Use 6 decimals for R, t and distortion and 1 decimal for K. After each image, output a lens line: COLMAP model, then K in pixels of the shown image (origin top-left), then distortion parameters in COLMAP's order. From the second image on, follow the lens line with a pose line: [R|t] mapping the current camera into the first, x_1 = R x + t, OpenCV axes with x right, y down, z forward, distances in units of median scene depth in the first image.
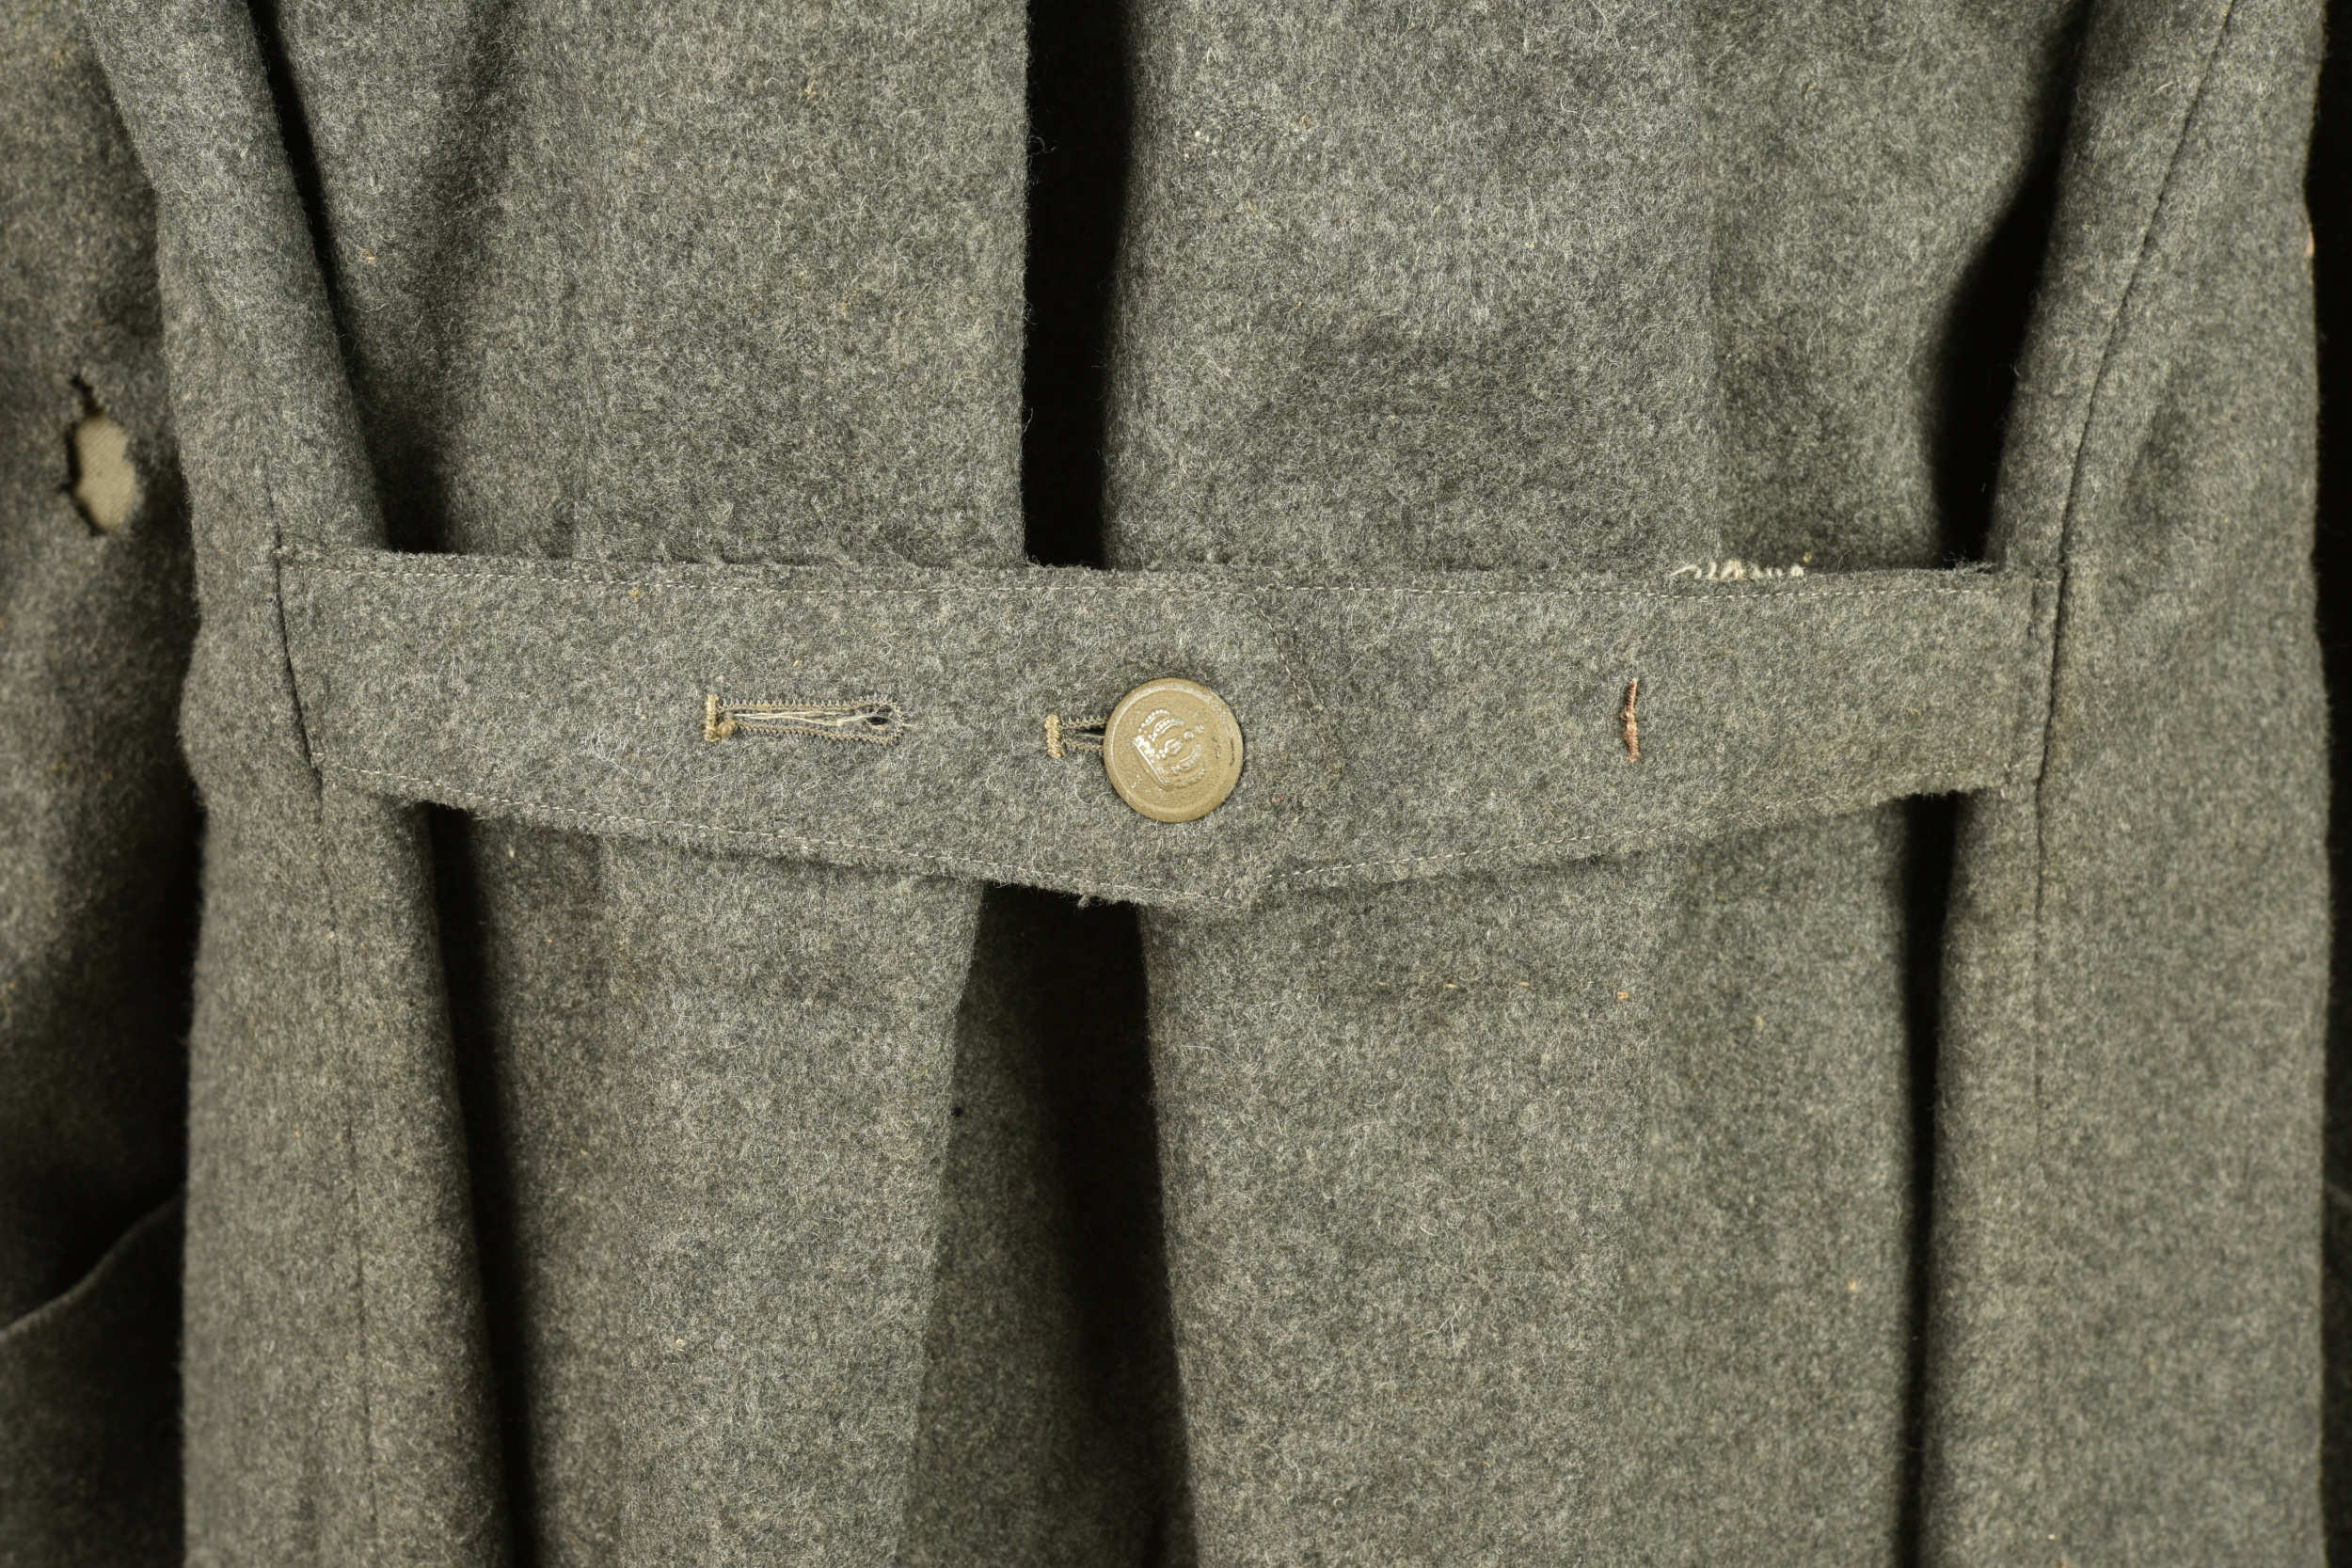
lens RADIAL K [[3905.5, 0, 1176.0], [0, 3905.5, 784.0], [0, 0, 1]] dist [0.029392, -0.065691]
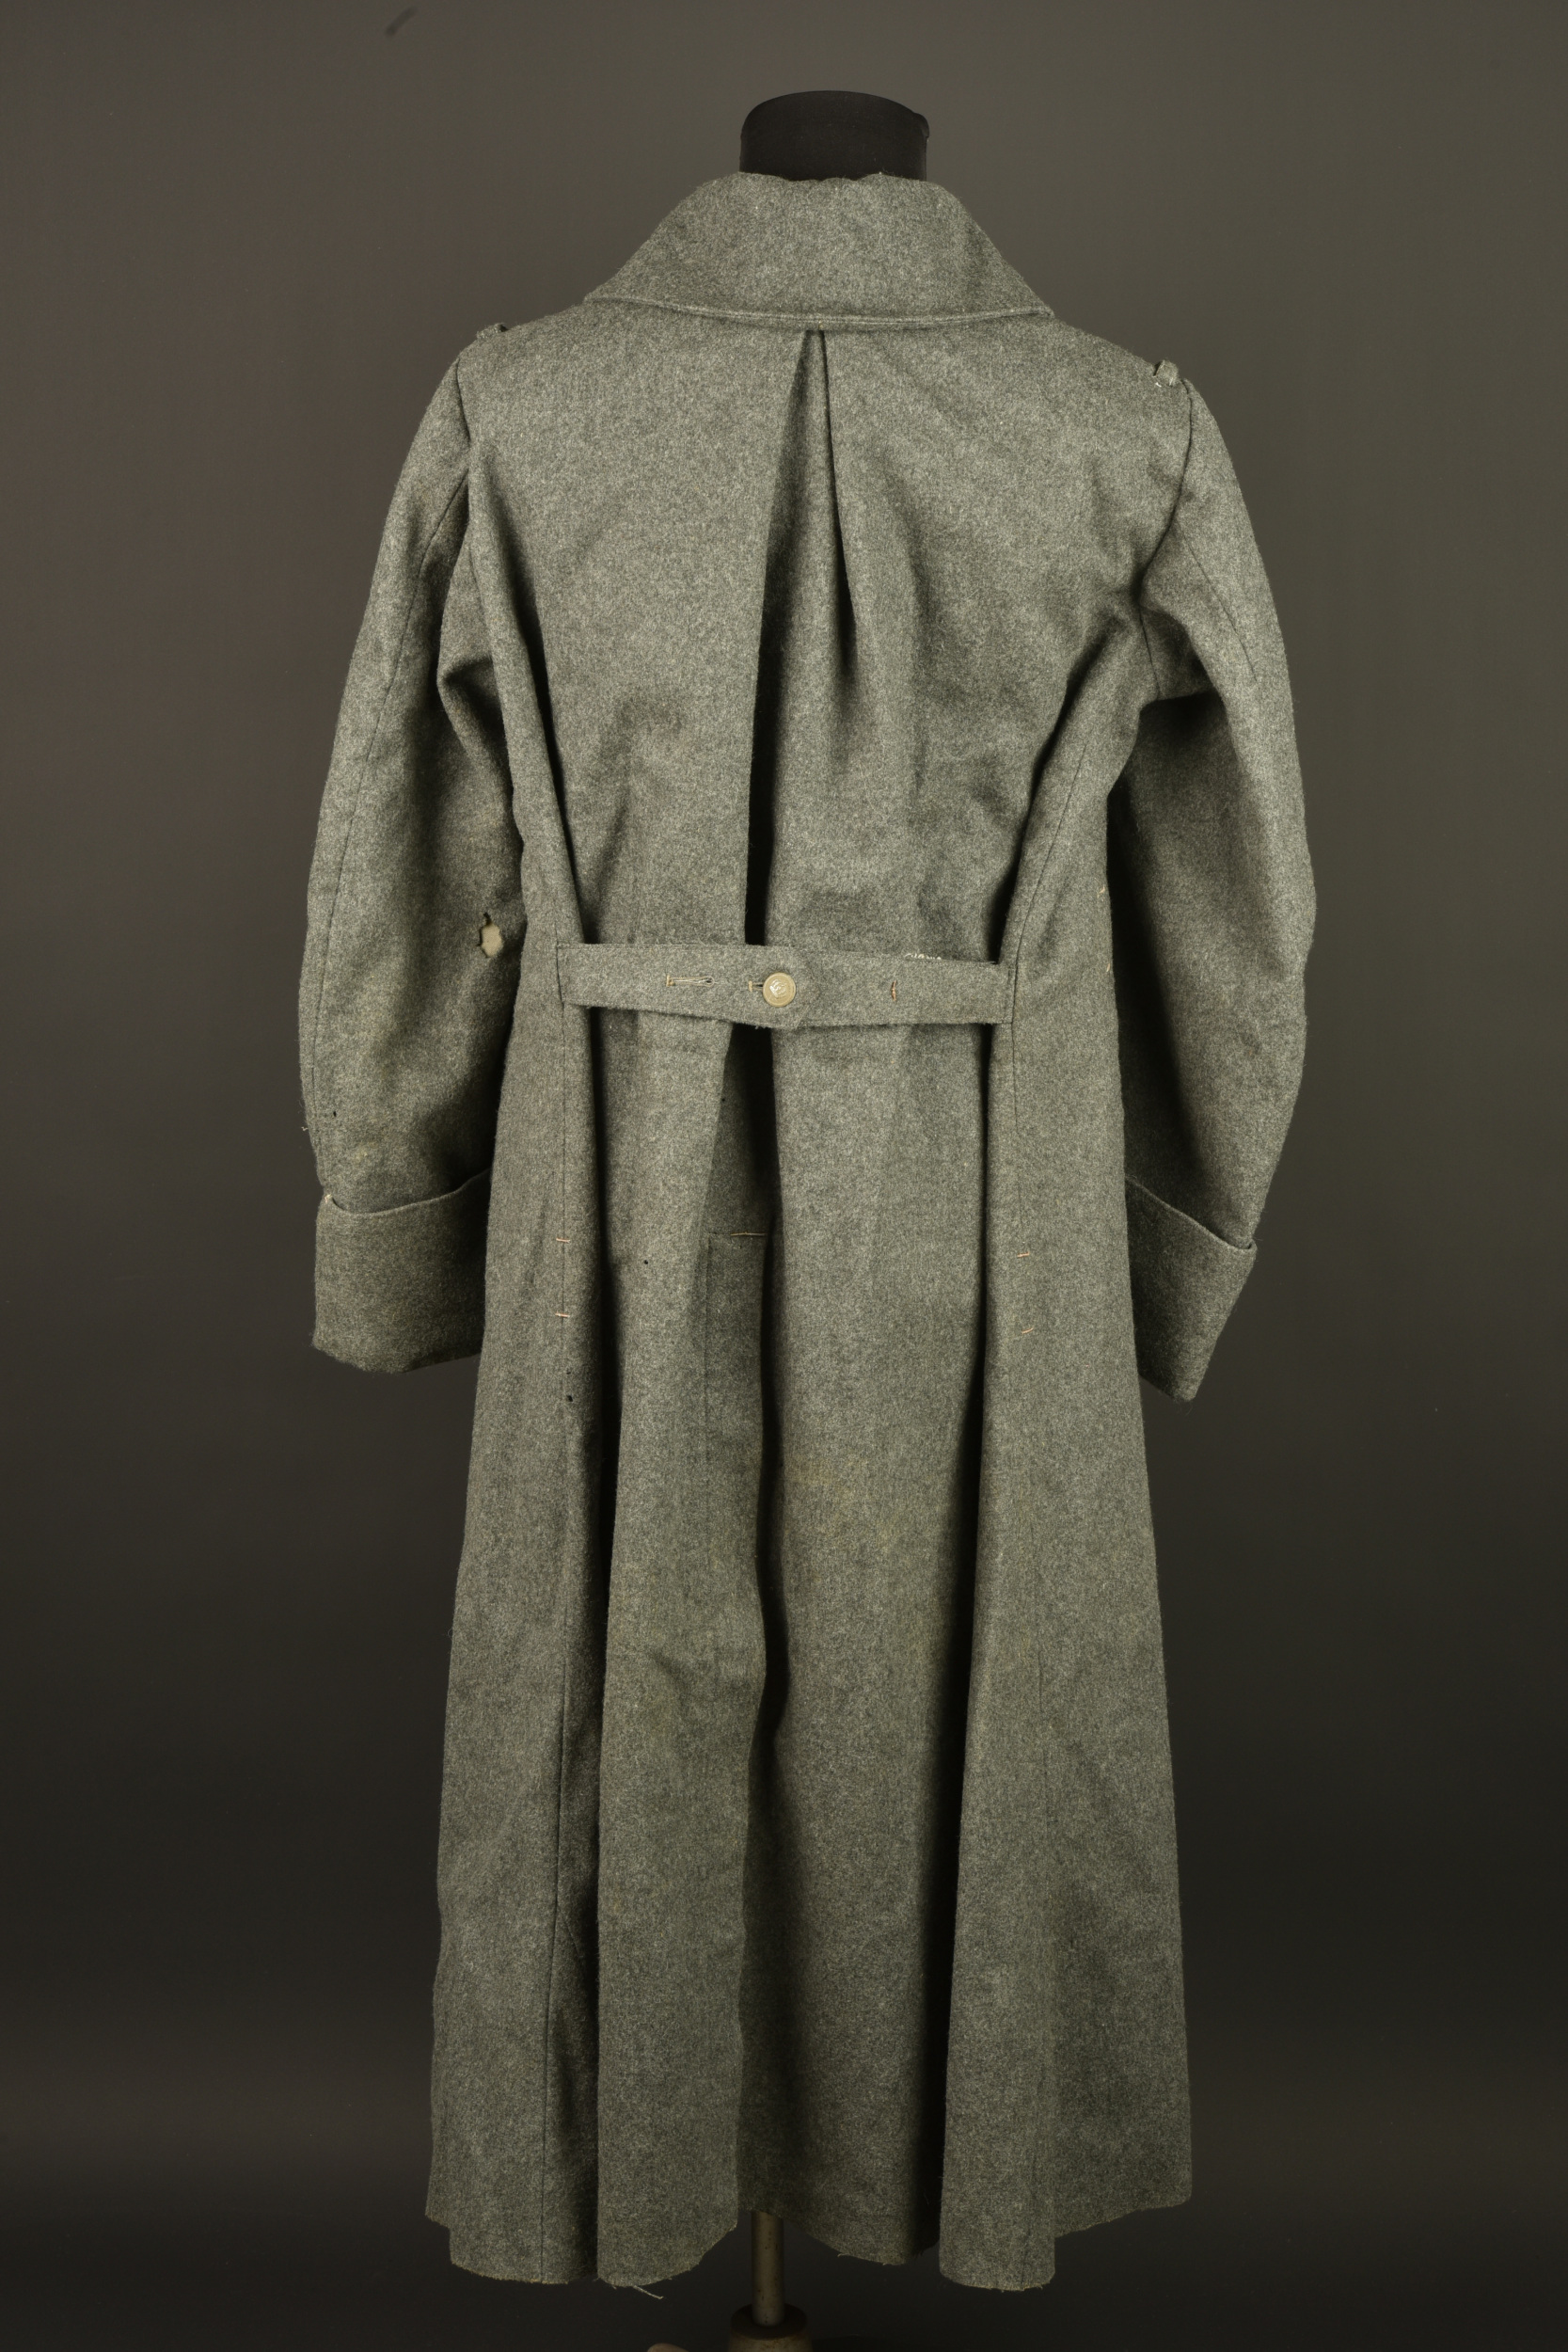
lens RADIAL K [[3905.5, 0, 784.0], [0, 3905.5, 1176.0], [0, 0, 1]] dist [0.029392, -0.065691]
pose [[0.999155, 0.023621, -0.033633, 0.141336], [-0.027698, 0.991587, -0.126442, 0.677400], [0.030363, 0.127266, 0.991404, -2.939156]]
